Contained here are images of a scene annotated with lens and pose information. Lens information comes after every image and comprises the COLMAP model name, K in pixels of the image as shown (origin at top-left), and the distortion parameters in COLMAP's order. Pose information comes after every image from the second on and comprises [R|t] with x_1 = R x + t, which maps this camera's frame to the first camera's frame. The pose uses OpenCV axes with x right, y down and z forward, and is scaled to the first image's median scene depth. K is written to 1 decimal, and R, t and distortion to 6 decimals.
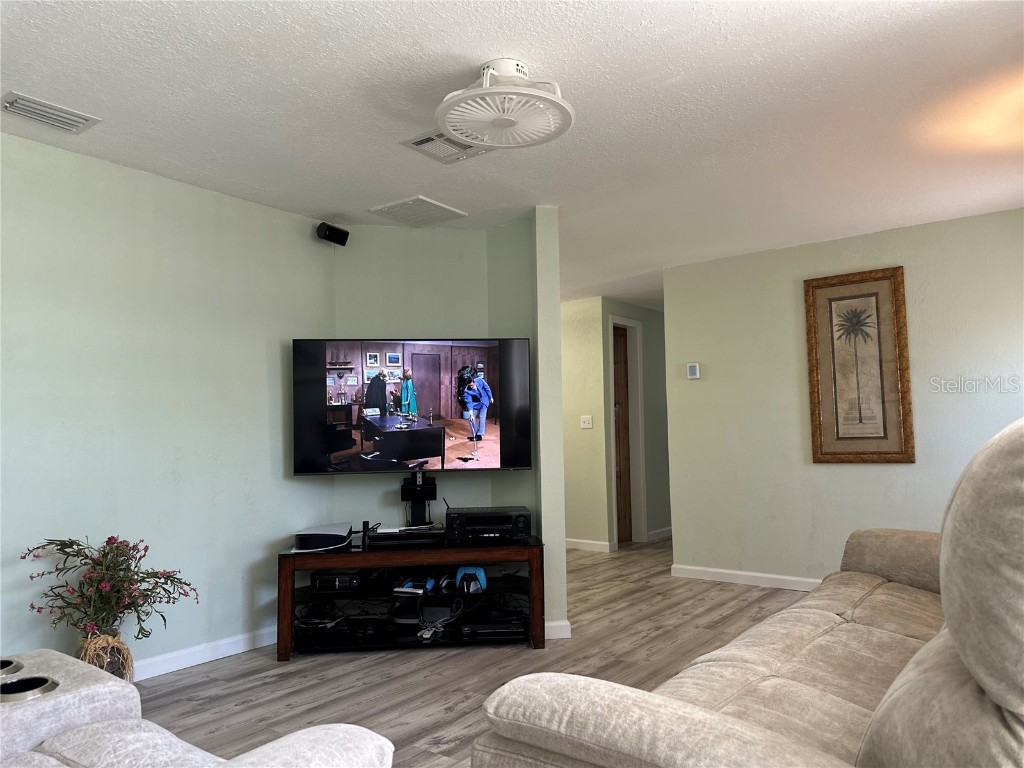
lens RADIAL K [[720.0, 0, 512.0], [0, 720.0, 384.0], [0, 0, 1]] dist [0.085417, -0.119367]
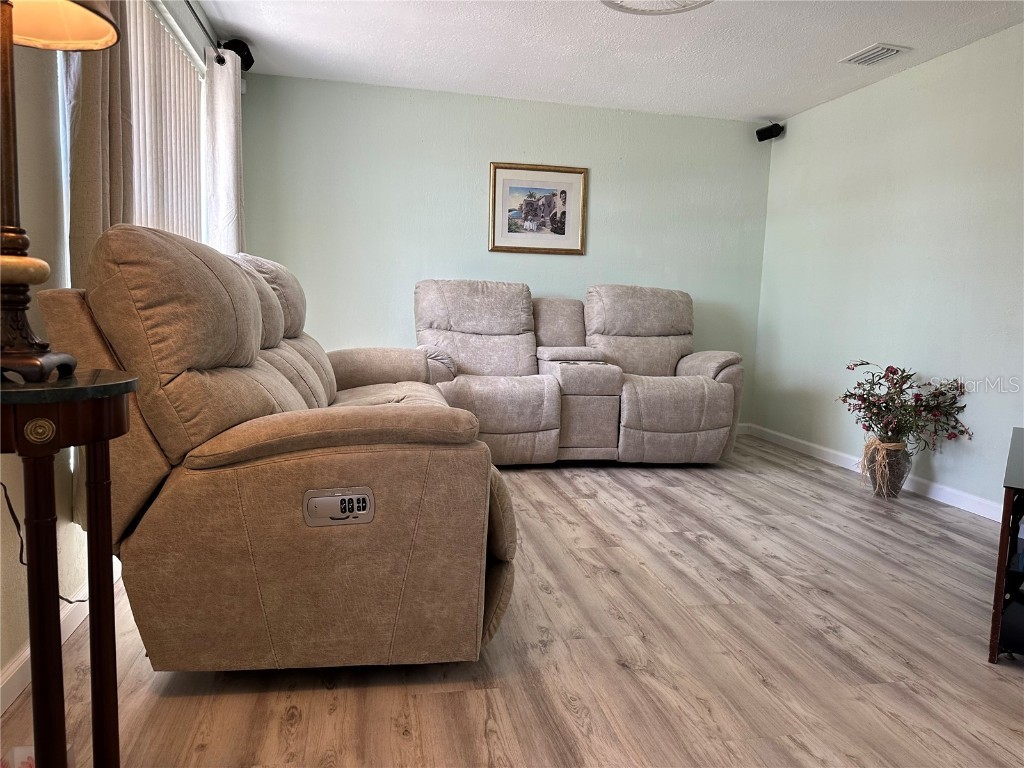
lens RADIAL K [[720.0, 0, 512.0], [0, 720.0, 384.0], [0, 0, 1]] dist [0.085417, -0.119367]
pose [[-0.661798, 0.074234, -0.745998, 0.795854], [0.028012, 0.996839, 0.074345, 0.114515], [0.749159, 0.028304, -0.661785, 1.257384]]
